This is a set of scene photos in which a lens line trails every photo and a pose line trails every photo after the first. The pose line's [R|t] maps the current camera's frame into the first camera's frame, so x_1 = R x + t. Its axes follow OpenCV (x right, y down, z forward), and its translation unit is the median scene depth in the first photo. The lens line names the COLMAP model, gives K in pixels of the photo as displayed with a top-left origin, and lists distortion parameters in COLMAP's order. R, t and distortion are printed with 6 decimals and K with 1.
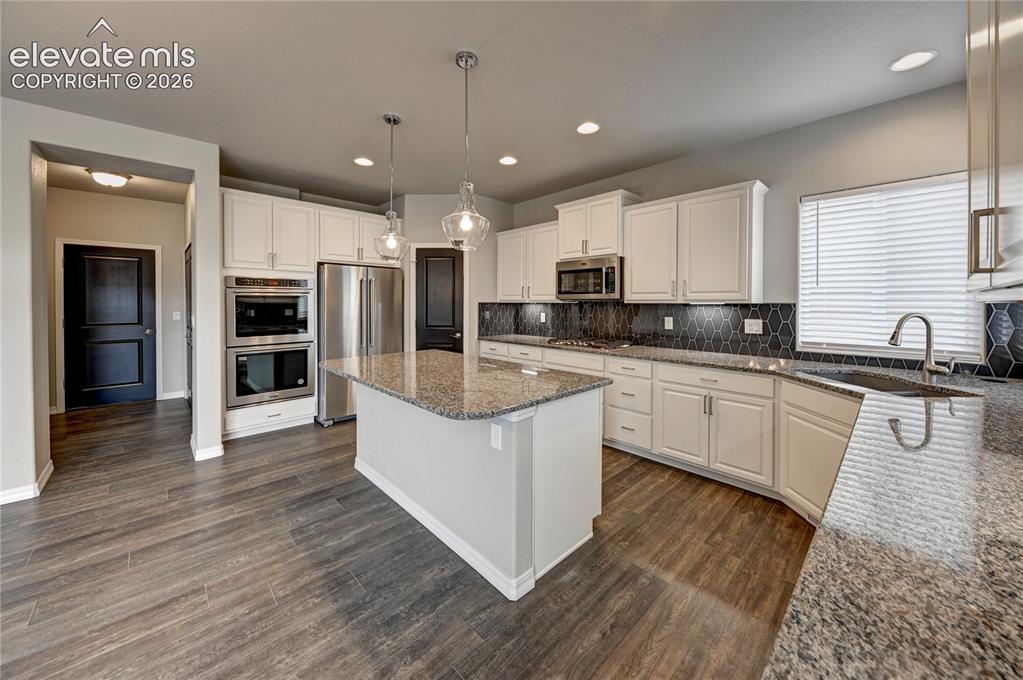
lens RADIAL K [[360.4, 0, 470.0], [0, 360.4, 304.8], [0, 0, 1]] dist [-0.002082, -0.002094]
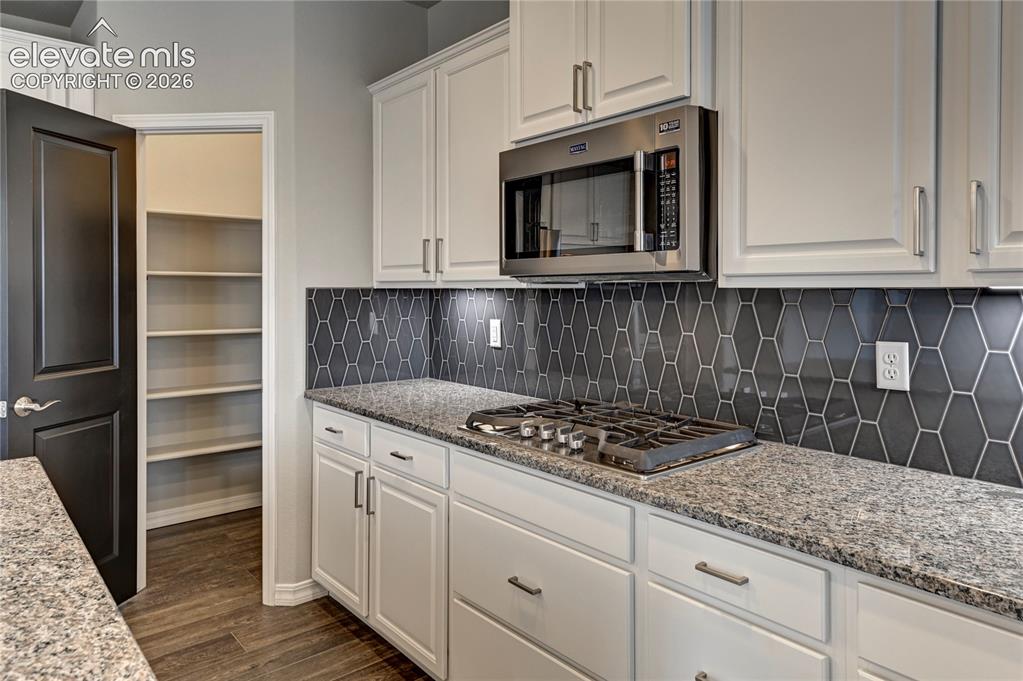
lens RADIAL K [[661.5, 0, 457.3], [0, 661.5, 290.1], [0, 0, 1]] dist [-0.016159, 0.001385]
pose [[0.998654, -0.006527, -0.051456, 0.264548], [0.006339, 0.999973, -0.003807, -0.002326], [0.051479, 0.003476, 0.998668, 0.514751]]
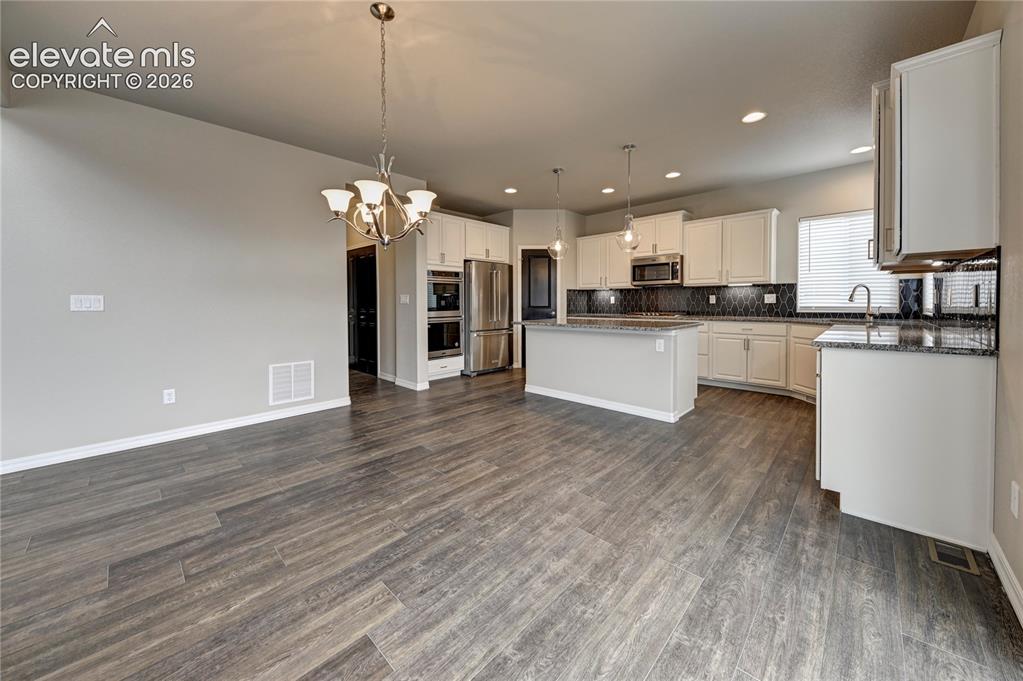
lens RADIAL K [[360.4, 0, 475.1], [0, 360.4, 312.0], [0, 0, 1]] dist [-0.002082, -0.002094]
pose [[0.998949, -0.010164, 0.044684, -0.510616], [0.009226, 0.999734, 0.021147, 0.063078], [-0.044887, -0.020712, 0.998777, -0.463467]]
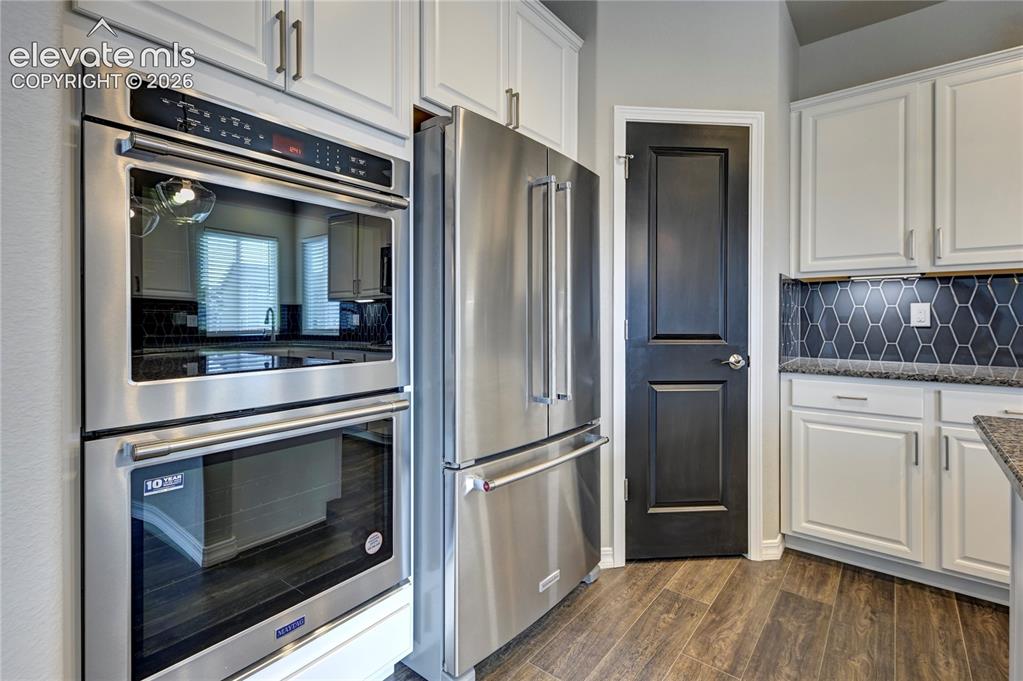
lens RADIAL K [[492.6, 0, 455.8], [0, 492.6, 319.7], [0, 0, 1]] dist [0.008059, 0.000609]
pose [[0.991098, -0.001463, 0.133125, -0.508902], [0.002225, 0.999982, -0.005571, 0.058092], [-0.133115, 0.005818, 0.991084, 0.703847]]
